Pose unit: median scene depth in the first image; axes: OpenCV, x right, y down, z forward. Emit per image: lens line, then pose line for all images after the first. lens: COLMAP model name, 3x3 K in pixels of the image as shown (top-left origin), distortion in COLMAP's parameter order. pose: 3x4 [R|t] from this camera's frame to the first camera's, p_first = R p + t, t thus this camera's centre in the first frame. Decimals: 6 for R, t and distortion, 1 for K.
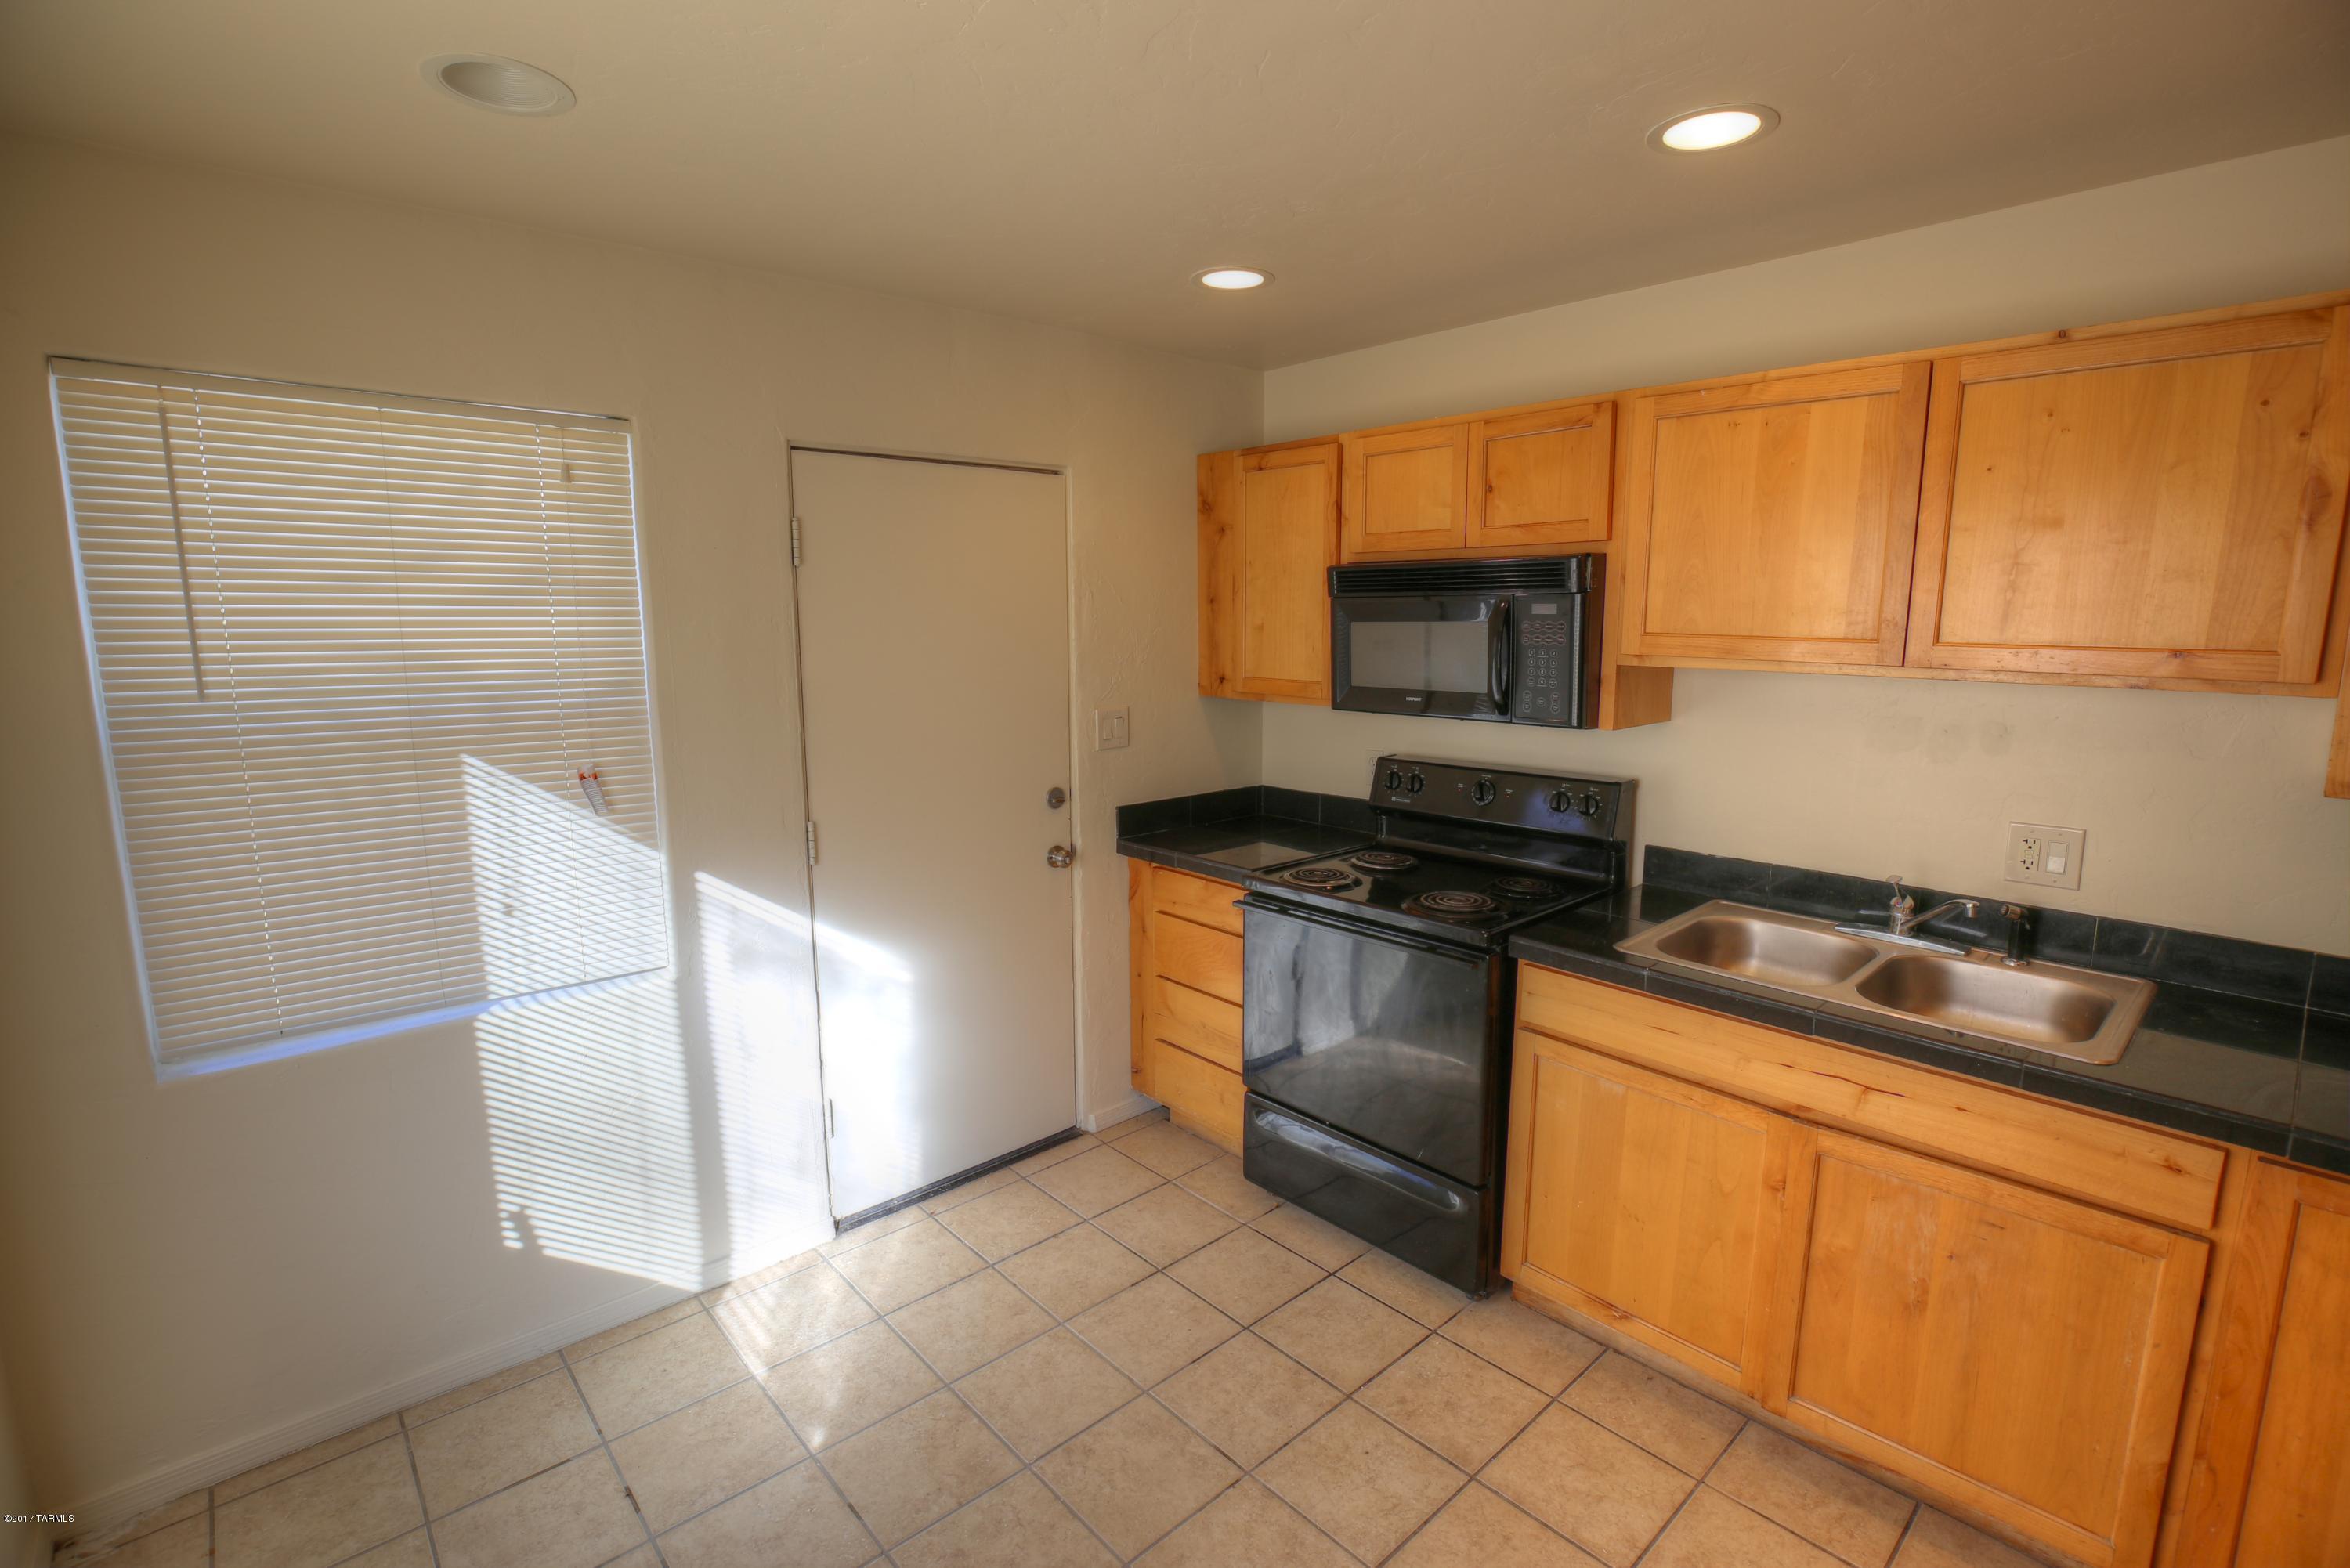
lens RADIAL K [[1092.7, 0, 1179.9], [0, 1092.7, 778.4], [0, 0, 1]] dist [-0.015610, 0.000713]
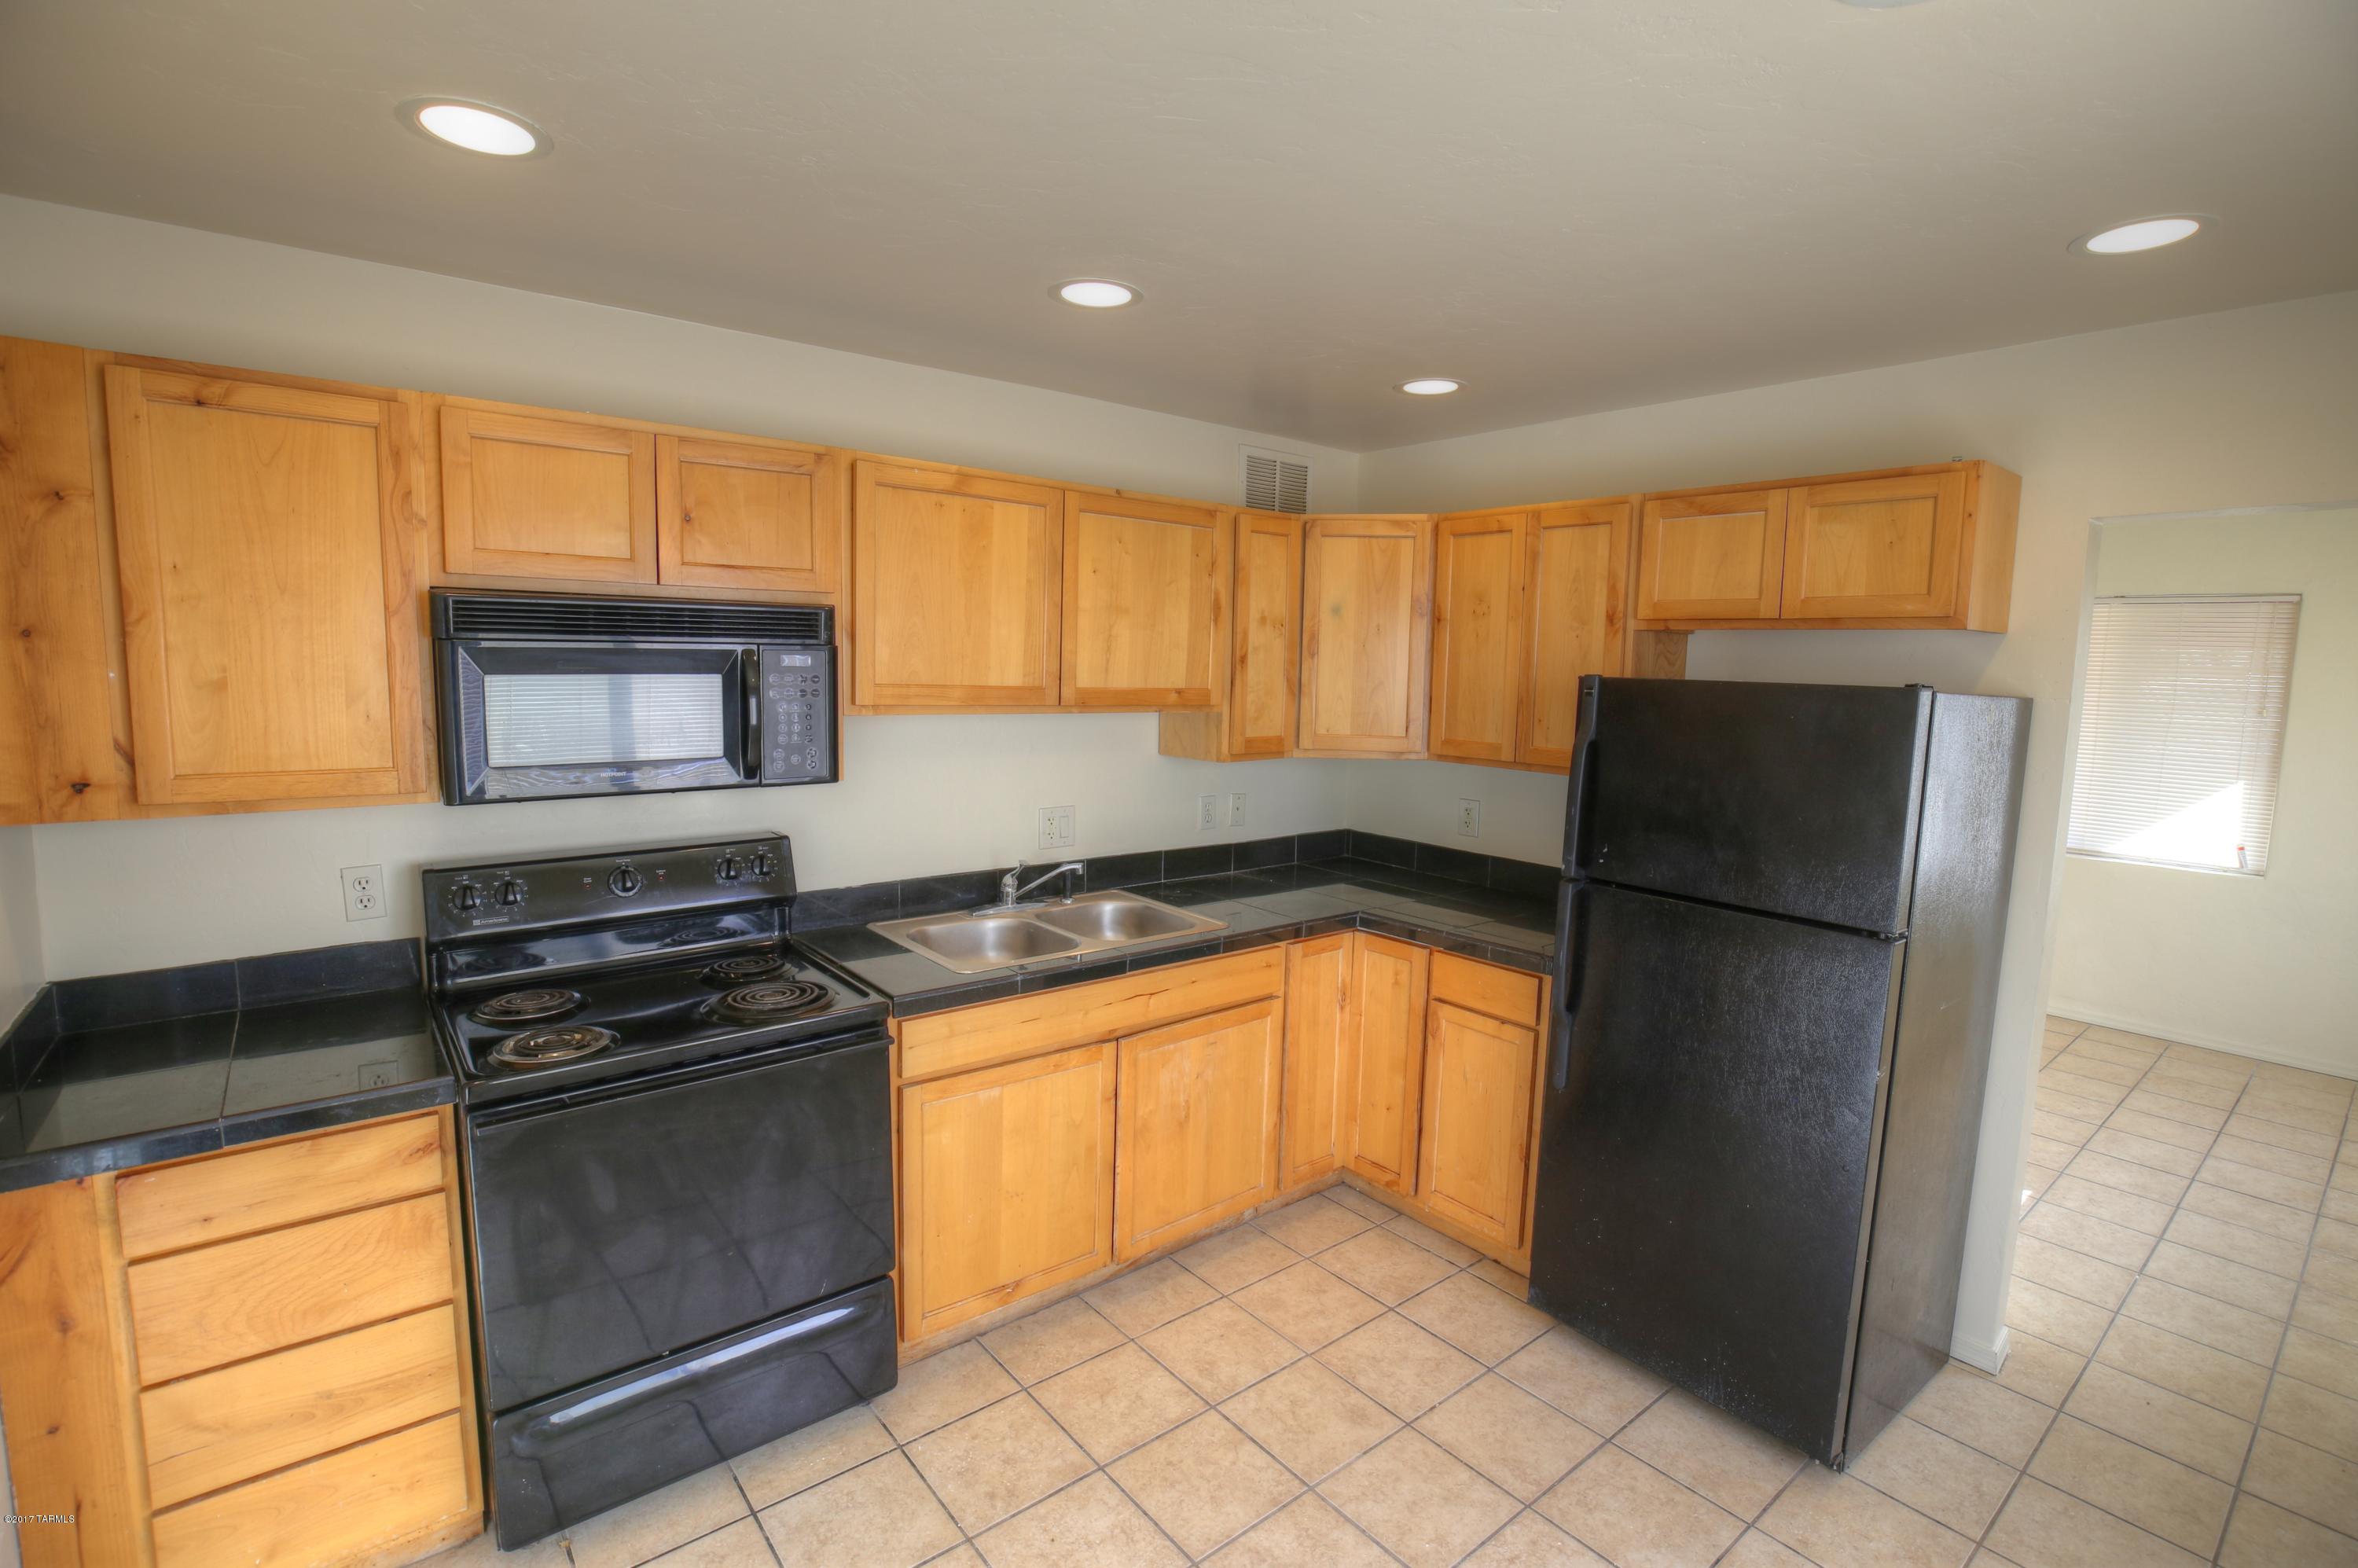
lens RADIAL K [[1096.5, 0, 1174.5], [0, 1096.5, 783.3], [0, 0, 1]] dist [-0.015610, 0.000713]
pose [[0.060715, -0.106354, 0.992473, -0.825252], [0.135761, 0.985947, 0.097349, -0.137040], [-0.988880, 0.128828, 0.074300, 0.862797]]
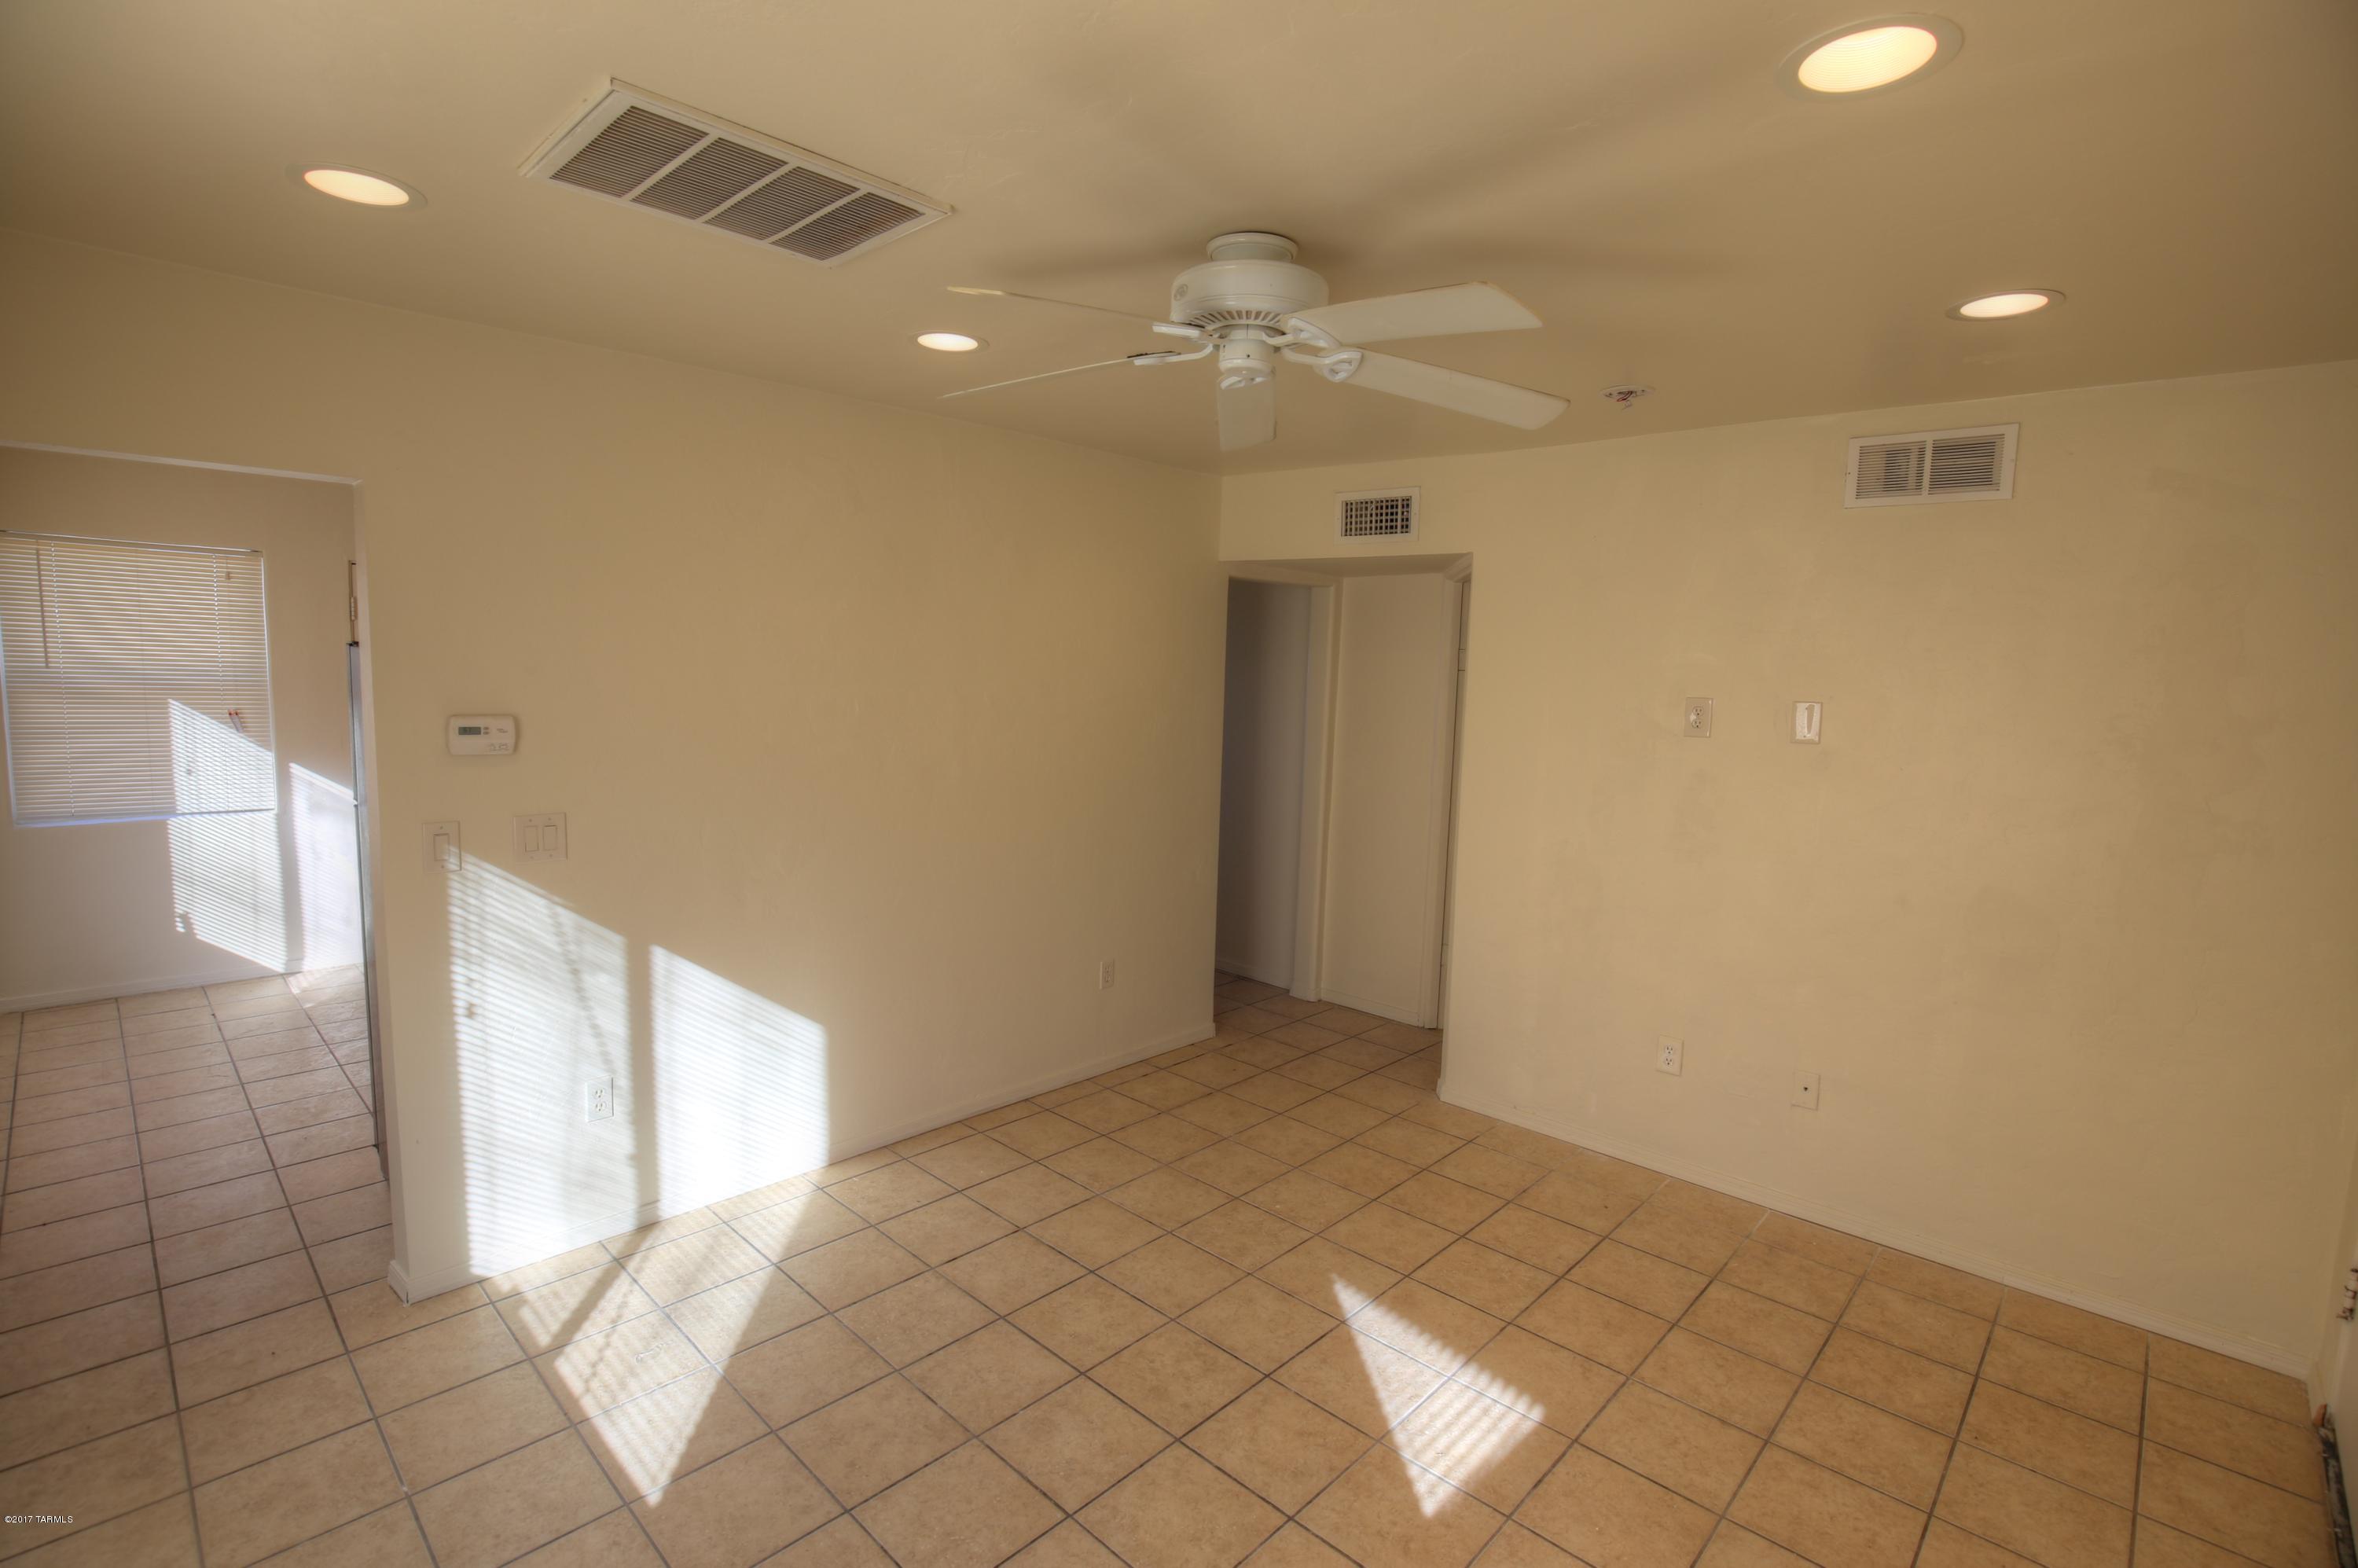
lens RADIAL K [[1096.5, 0, 1164.6], [0, 1096.5, 788.5], [0, 0, 1]] dist [-0.015610, 0.000713]
pose [[0.995787, 0.036664, 0.084044, 0.056766], [-0.033079, 0.998499, -0.043662, 0.009122], [-0.085519, 0.040698, 0.995505, -0.065629]]
